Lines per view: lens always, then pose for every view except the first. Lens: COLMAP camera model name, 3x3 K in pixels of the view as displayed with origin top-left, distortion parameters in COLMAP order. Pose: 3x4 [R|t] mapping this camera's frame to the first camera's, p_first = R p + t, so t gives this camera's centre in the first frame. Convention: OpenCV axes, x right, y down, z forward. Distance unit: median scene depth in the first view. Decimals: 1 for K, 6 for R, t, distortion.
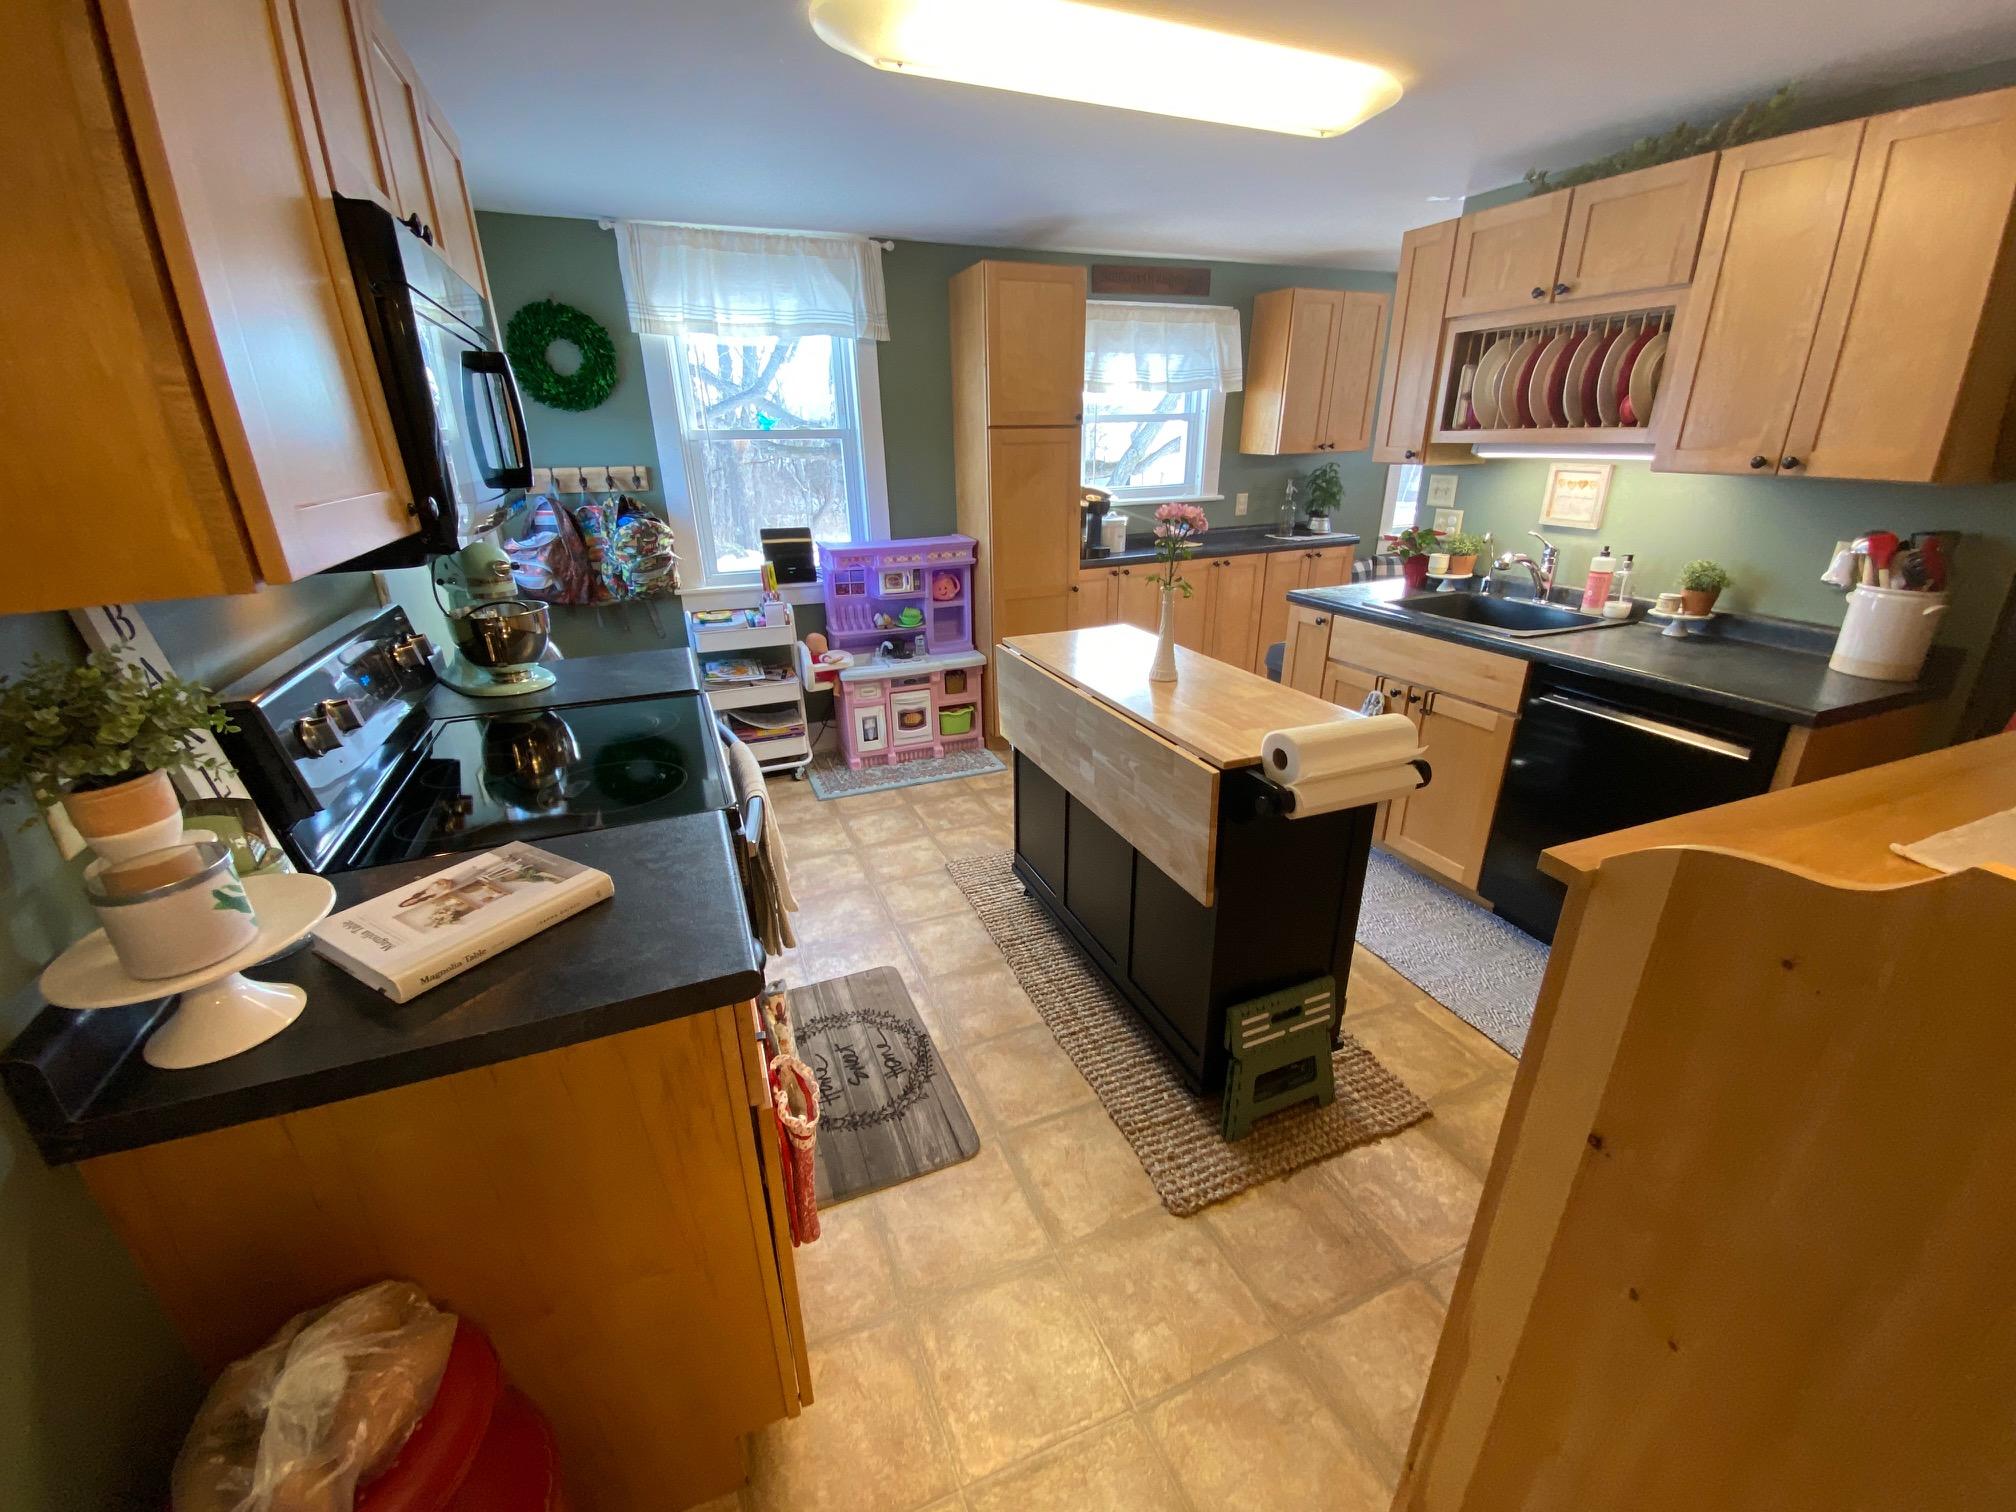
lens RADIAL K [[815.3, 0, 1008.0], [0, 815.3, 756.0], [0, 0, 1]] dist [-0.000834, -0.009793]
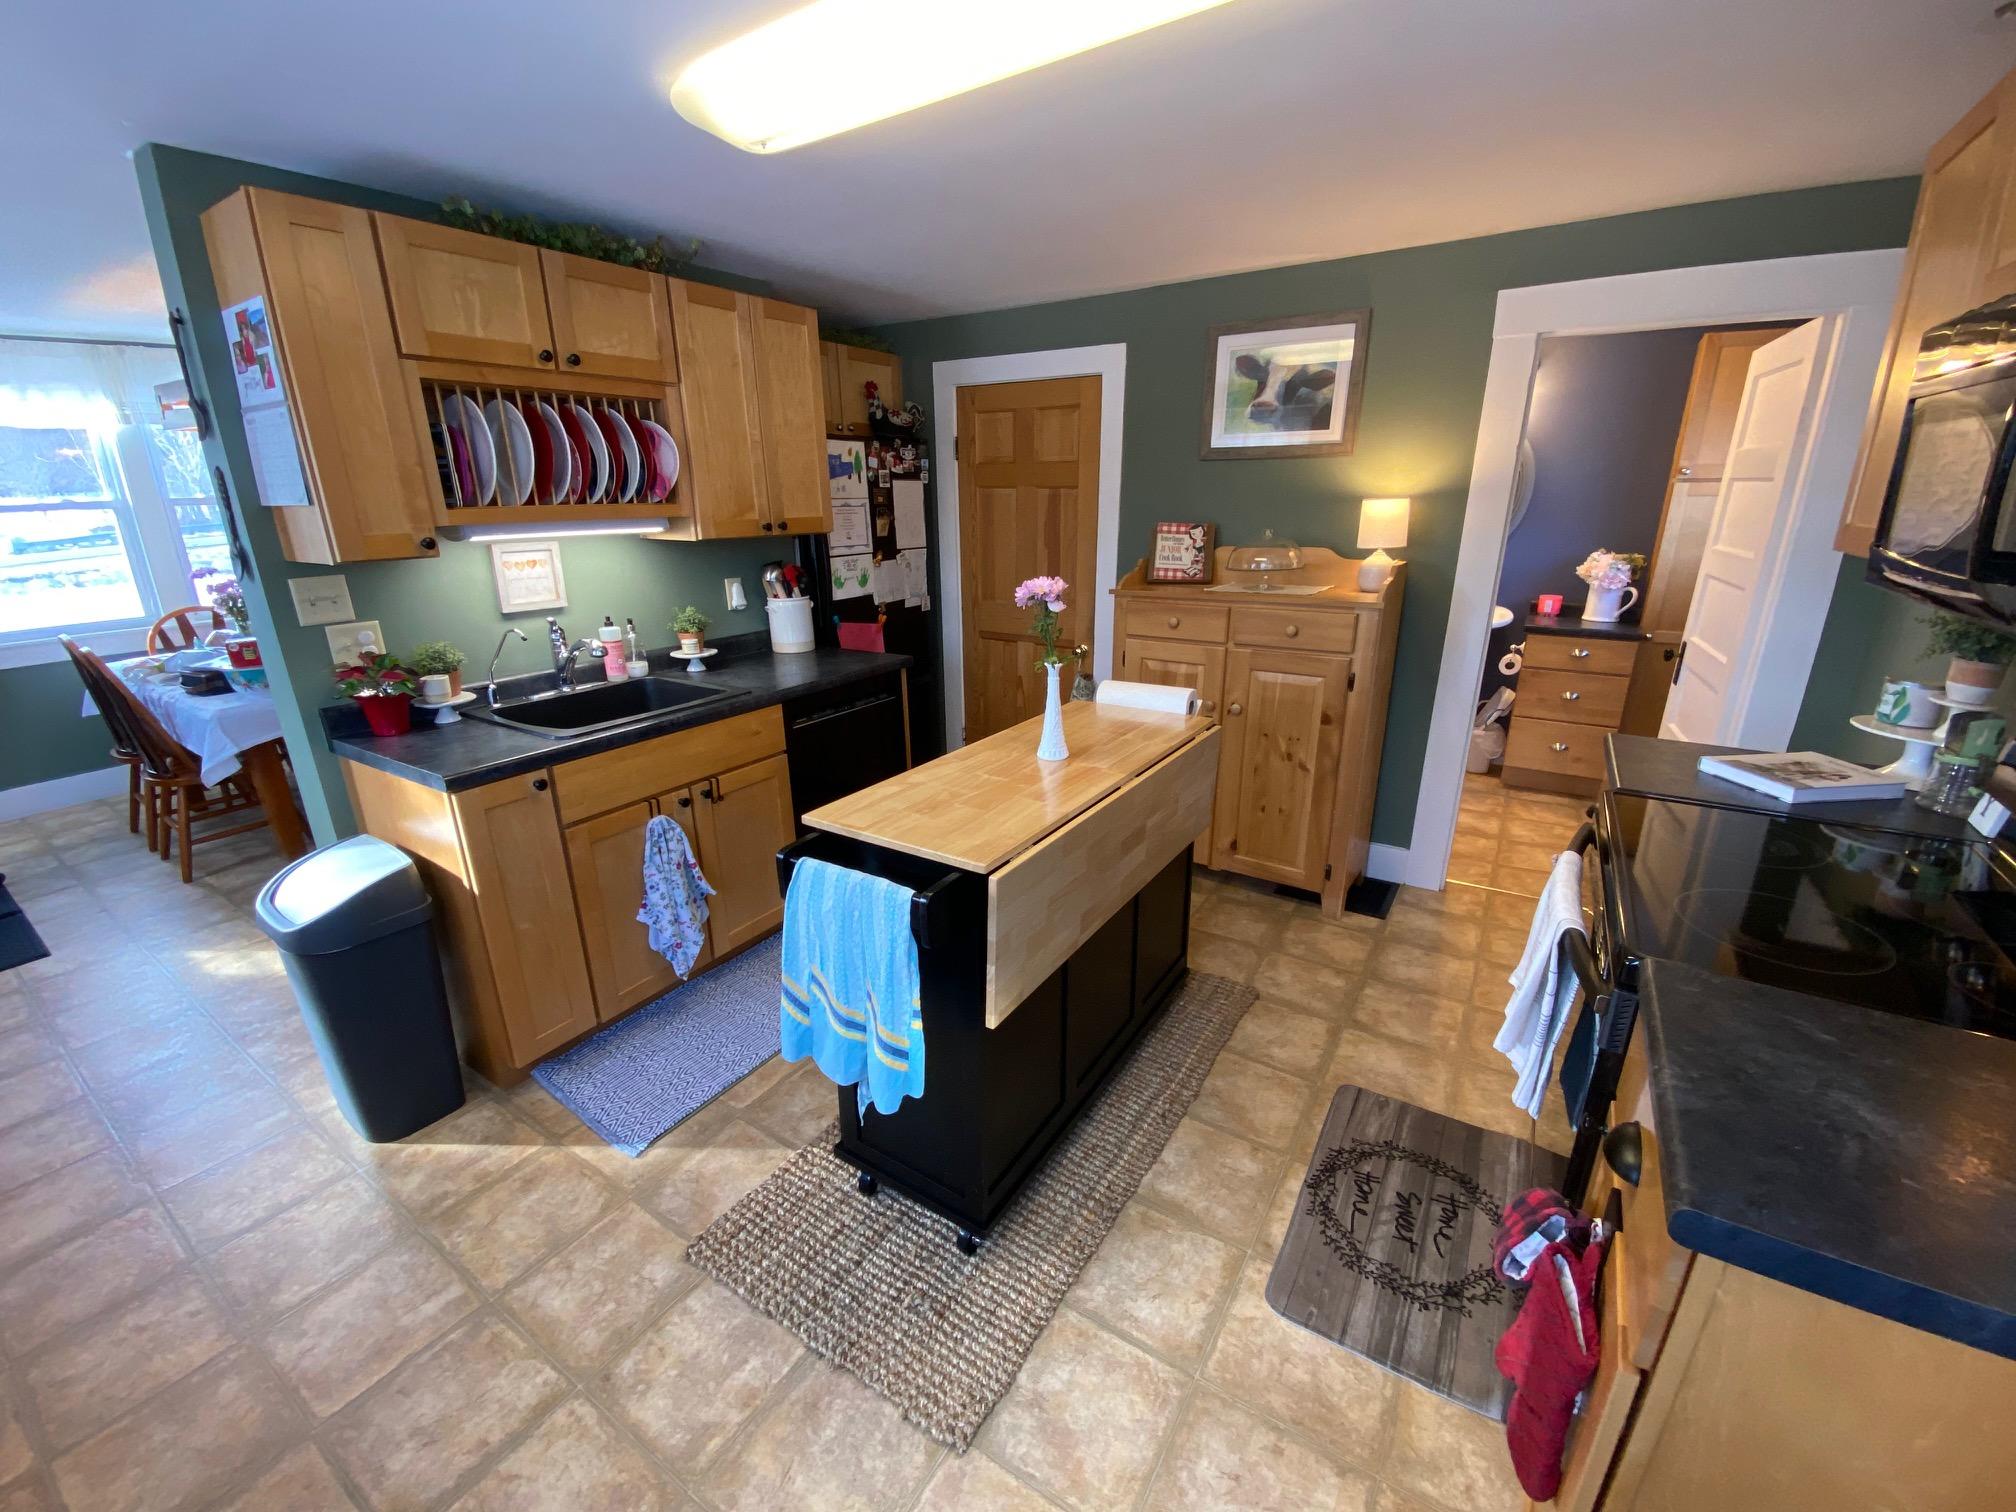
lens RADIAL K [[815.3, 0, 1008.0], [0, 815.3, 756.0], [0, 0, 1]] dist [-0.000834, -0.009793]
pose [[-0.569941, -0.236399, 0.786945, -0.487154], [0.320722, 0.817751, 0.477934, -0.533253], [-0.756508, 0.524785, -0.390252, 1.336233]]
